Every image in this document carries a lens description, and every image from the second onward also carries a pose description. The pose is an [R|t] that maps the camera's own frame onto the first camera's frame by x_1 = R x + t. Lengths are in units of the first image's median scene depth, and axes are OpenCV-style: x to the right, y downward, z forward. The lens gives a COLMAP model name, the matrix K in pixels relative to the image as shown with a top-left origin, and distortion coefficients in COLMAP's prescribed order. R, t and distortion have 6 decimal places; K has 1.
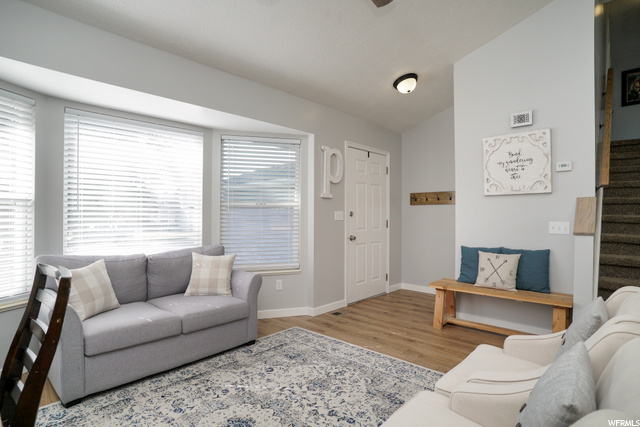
lens RADIAL K [[343.7, 0, 320.0], [0, 343.7, 213.5], [0, 0, 1]] dist [-0.022948, 0.000199]
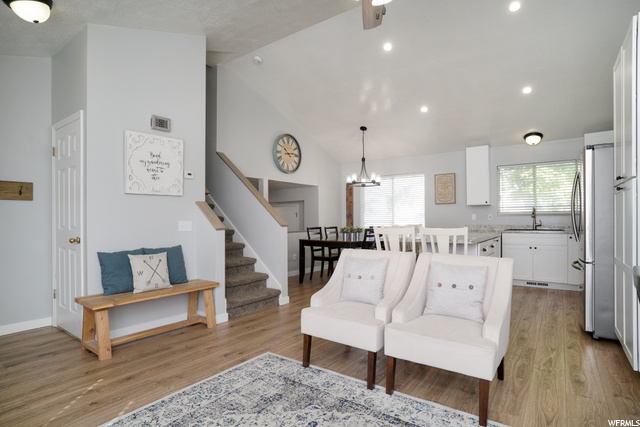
lens RADIAL K [[339.4, 0, 322.2], [0, 339.4, 219.1], [0, 0, 1]] dist [-0.031807, 0.000627]
pose [[-0.111824, -0.004186, 0.993719, -0.501365], [0.001406, 0.999989, 0.004370, 0.013284], [-0.993727, 0.001886, -0.111817, 0.632775]]
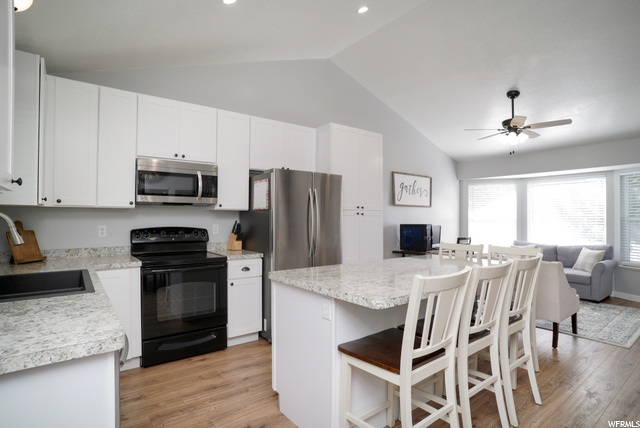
lens RADIAL K [[335.3, 0, 315.0], [0, 335.3, 216.0], [0, 0, 1]] dist [-0.063660, 0.026978]
pose [[-0.174773, -0.012047, -0.984535, 1.520974], [0.001250, 0.999922, -0.012457, -0.029335], [0.984608, -0.003408, -0.174744, -0.081760]]
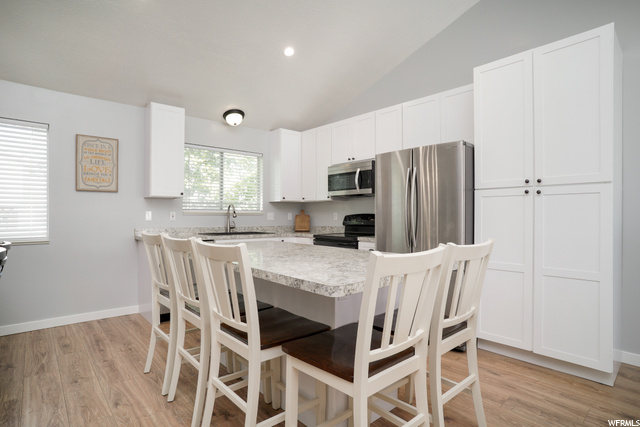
lens RADIAL K [[335.3, 0, 315.0], [0, 335.3, 215.5], [0, 0, 1]] dist [-0.063660, 0.026978]
pose [[-0.993752, -0.010116, 0.111147, 0.616367], [-0.010848, 0.999923, -0.005987, 0.008882], [-0.111078, -0.007155, -0.993786, 0.660275]]
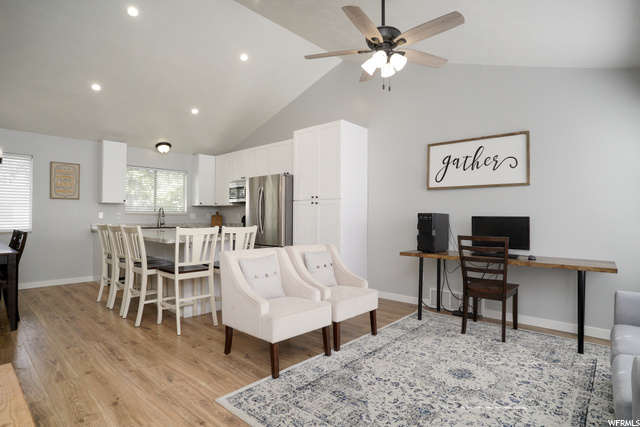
lens RADIAL K [[335.3, 0, 315.0], [0, 335.3, 215.5], [0, 0, 1]] dist [-0.063660, 0.026978]
pose [[-0.999907, -0.013484, 0.001850, 0.193644], [-0.013504, 0.999848, -0.011016, 0.015119], [-0.001701, -0.011040, -0.999938, 1.298000]]
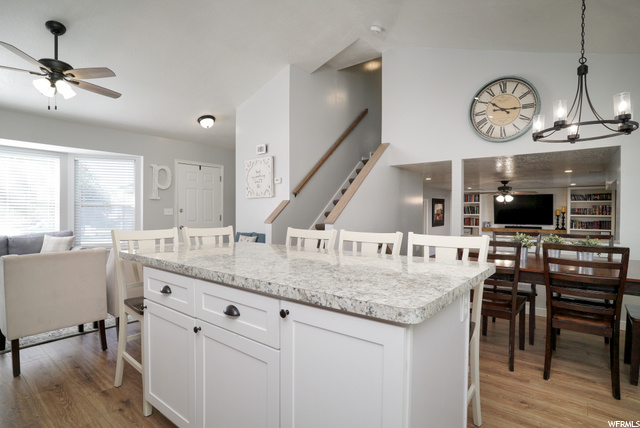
lens RADIAL K [[335.3, 0, 315.0], [0, 335.3, 216.0], [0, 0, 1]] dist [-0.063660, 0.026978]
pose [[0.999301, 0.001931, 0.037339, 0.791205], [-0.002784, 0.999736, 0.022821, -0.010885], [-0.037285, -0.022909, 0.999042, -0.529032]]
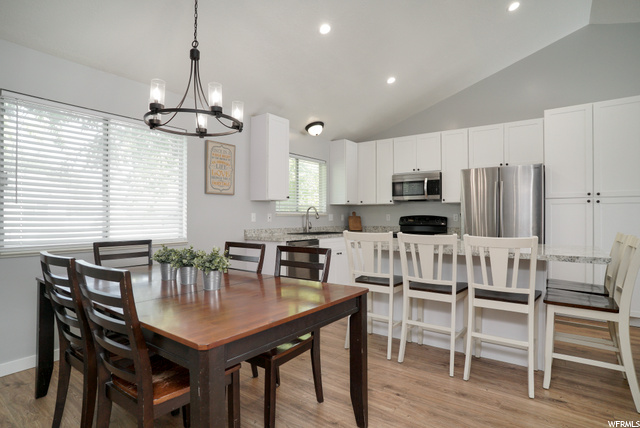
lens RADIAL K [[343.0, 0, 323.3], [0, 343.0, 213.3], [0, 0, 1]] dist [-0.000905, 0.000140]
pose [[-0.994108, -0.011752, -0.107754, 1.226393], [-0.010181, 0.999834, -0.015113, 0.011421], [0.107913, -0.013927, -0.994063, 0.895969]]
